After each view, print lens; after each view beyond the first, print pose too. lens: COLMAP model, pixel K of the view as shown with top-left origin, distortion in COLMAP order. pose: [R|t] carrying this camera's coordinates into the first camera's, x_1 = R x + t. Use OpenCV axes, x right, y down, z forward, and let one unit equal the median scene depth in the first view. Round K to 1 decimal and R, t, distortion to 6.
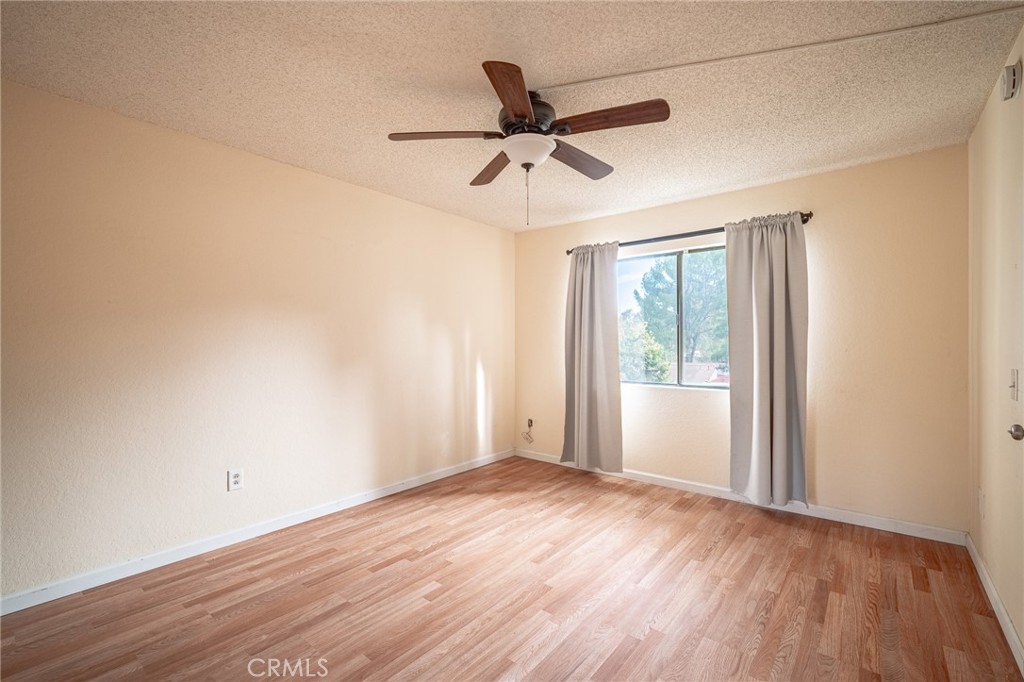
lens RADIAL K [[447.4, 0, 512.6], [0, 447.4, 343.3], [0, 0, 1]] dist [-0.000529, 0.000025]
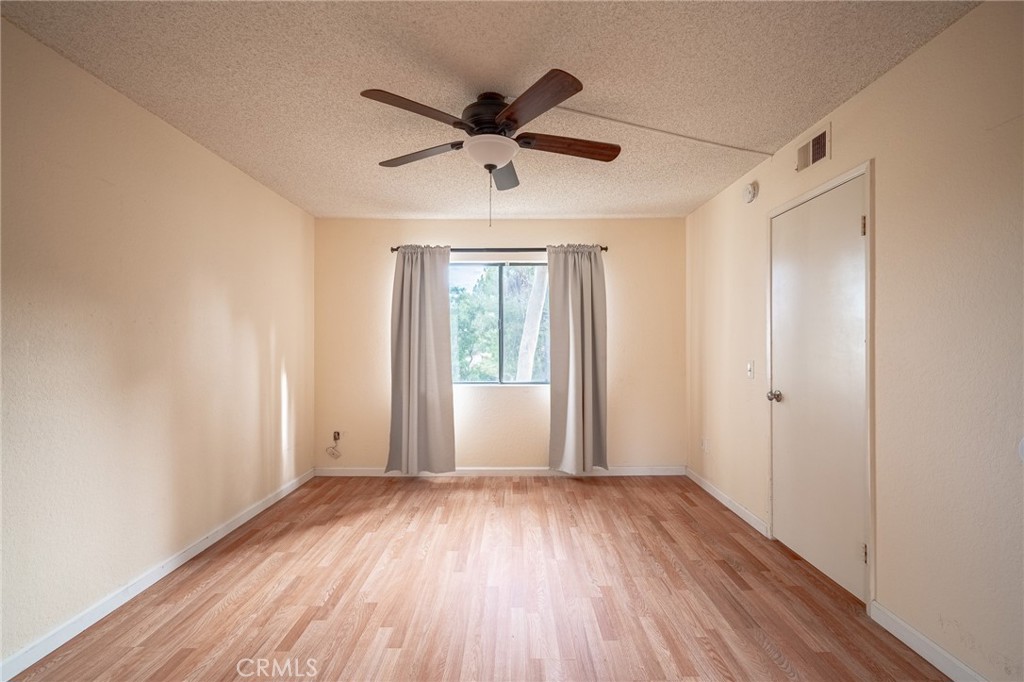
lens RADIAL K [[451.8, 0, 514.5], [0, 451.8, 341.9], [0, 0, 1]] dist [-0.001004, -0.000213]
pose [[0.773094, 0.004605, 0.634275, -0.437508], [0.000821, 0.999966, -0.008261, 0.000664], [-0.634291, 0.006907, 0.773064, 0.149875]]
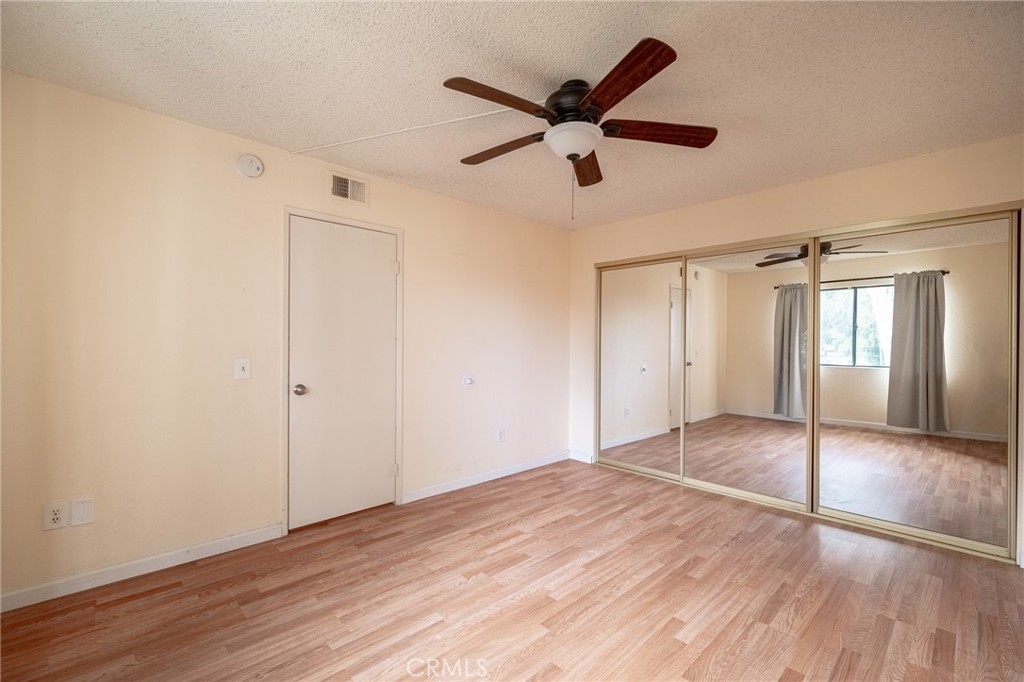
lens RADIAL K [[447.4, 0, 512.6], [0, 447.4, 343.3], [0, 0, 1]] dist [-0.000529, 0.000025]
pose [[-0.992950, -0.005705, 0.118393, 0.035917], [-0.005325, 0.999980, 0.003527, -0.002801], [-0.118411, 0.002872, -0.992961, 1.533172]]
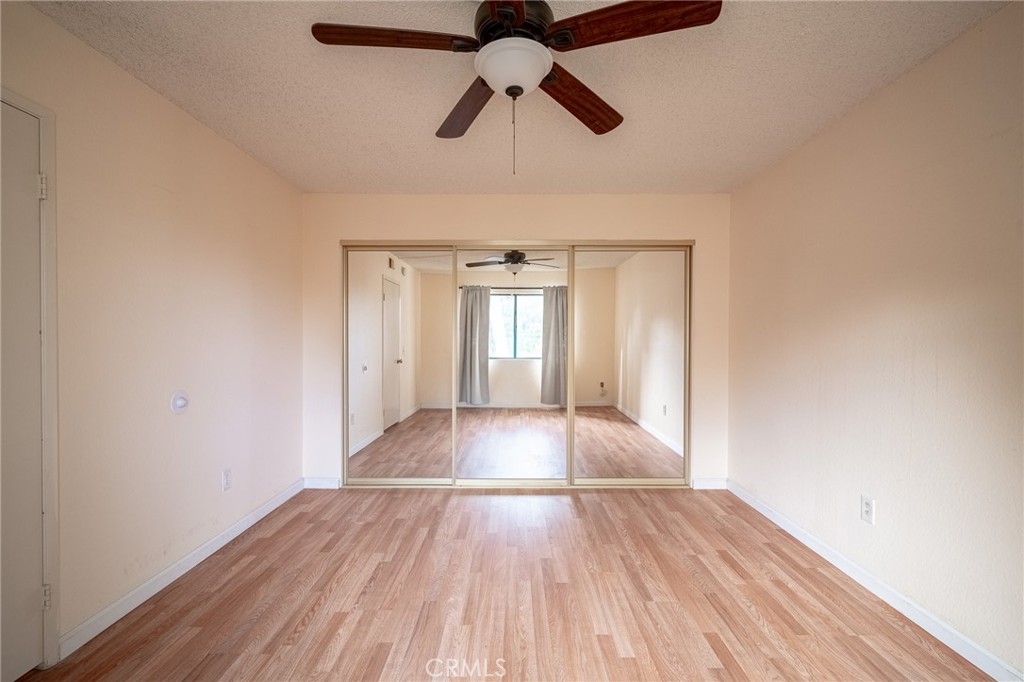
lens RADIAL K [[447.4, 0, 512.6], [0, 447.4, 343.3], [0, 0, 1]] dist [-0.000529, 0.000025]
pose [[-0.778069, 0.001811, -0.628177, 0.380272], [-0.002133, 0.999982, 0.005525, 0.003388], [0.628176, 0.005639, -0.778051, 1.218008]]
